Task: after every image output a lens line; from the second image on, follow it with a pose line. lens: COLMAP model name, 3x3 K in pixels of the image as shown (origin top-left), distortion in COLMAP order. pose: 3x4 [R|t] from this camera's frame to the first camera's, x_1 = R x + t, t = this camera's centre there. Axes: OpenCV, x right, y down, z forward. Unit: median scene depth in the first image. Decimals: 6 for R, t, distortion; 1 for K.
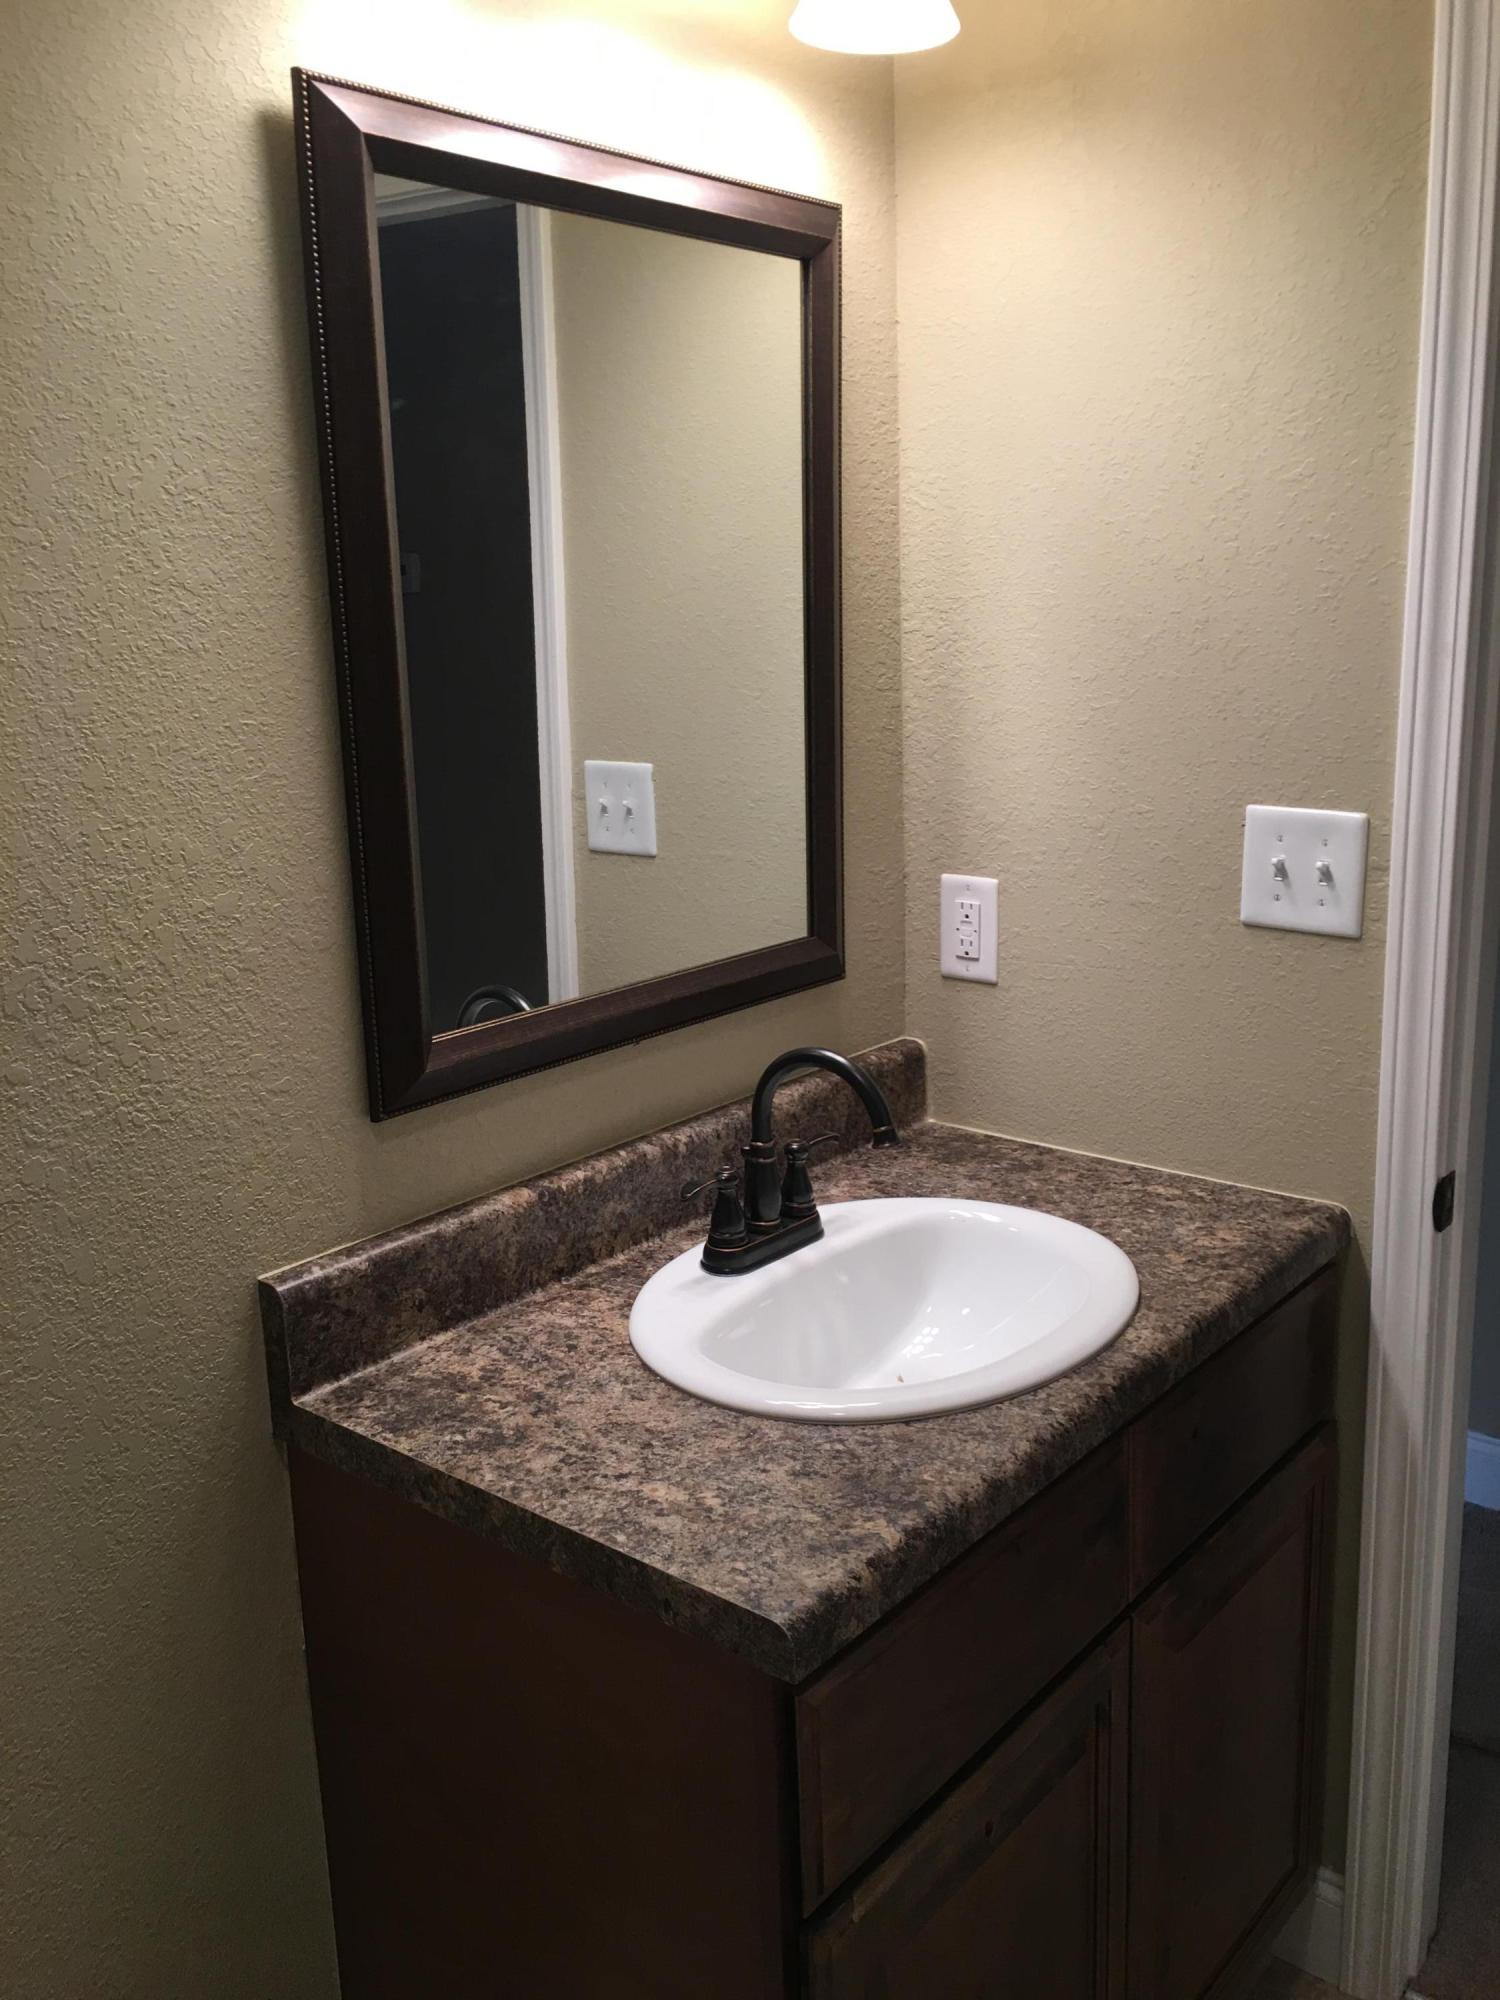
lens RADIAL K [[1693.7, 0, 750.0], [0, 1693.7, 1000.0], [0, 0, 1]] dist [0.075461, -0.001778]
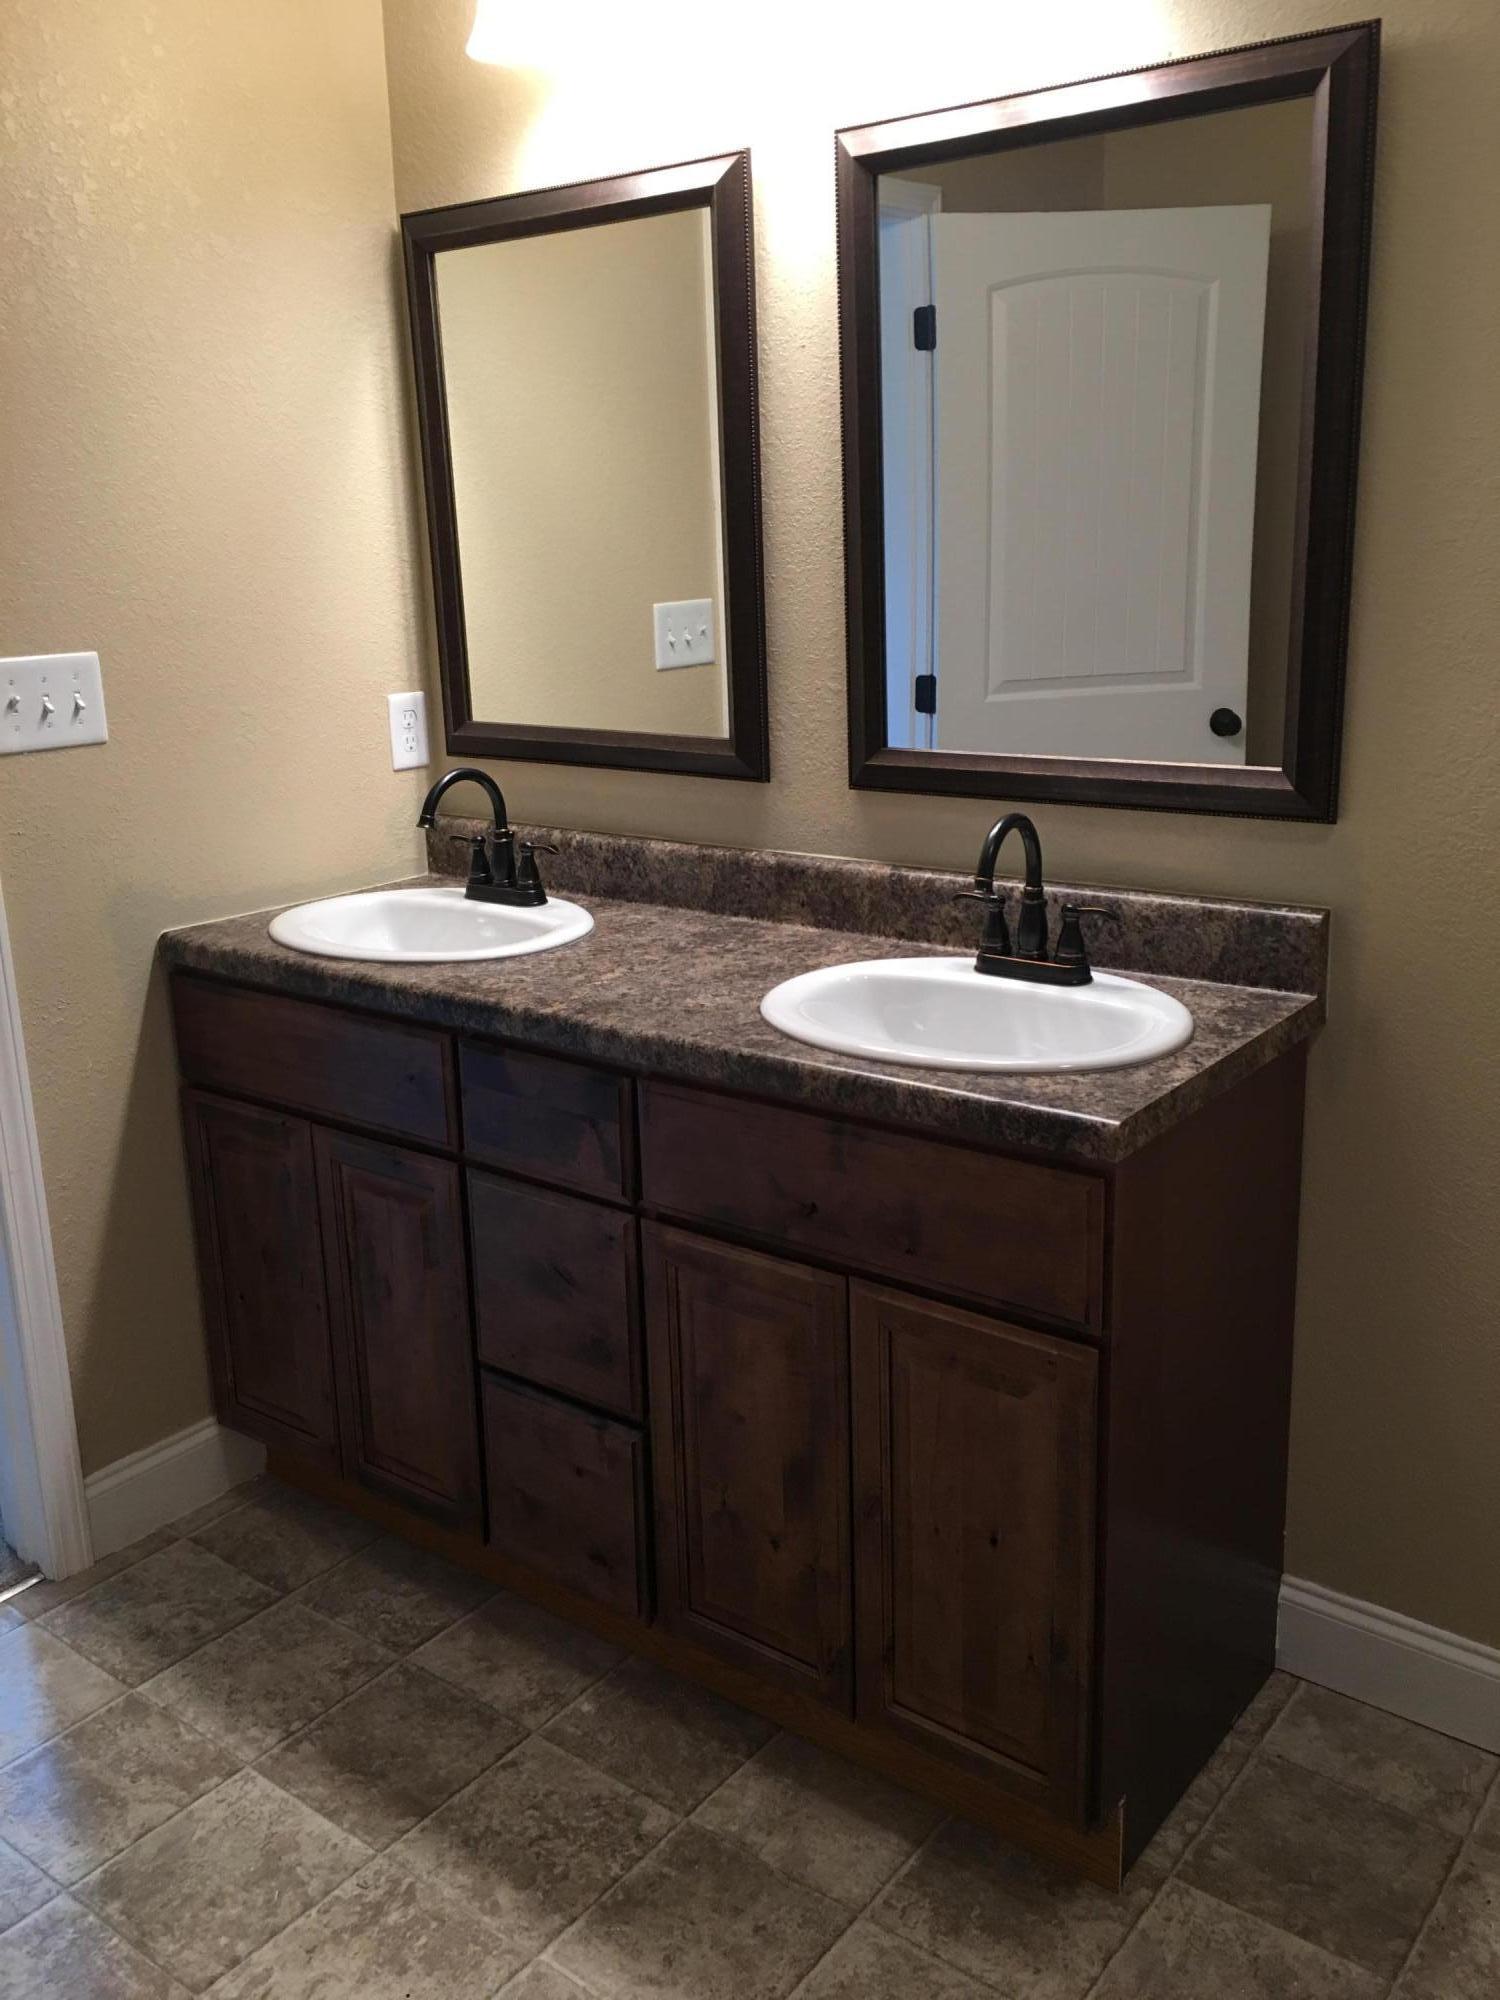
lens RADIAL K [[1693.7, 0, 750.0], [0, 1693.7, 1000.0], [0, 0, 1]] dist [0.075461, -0.001778]
pose [[0.038452, 0.290618, -0.956066, 1.275428], [-0.204455, 0.938821, 0.277153, -0.160267], [0.978120, 0.184816, 0.095518, 0.745835]]
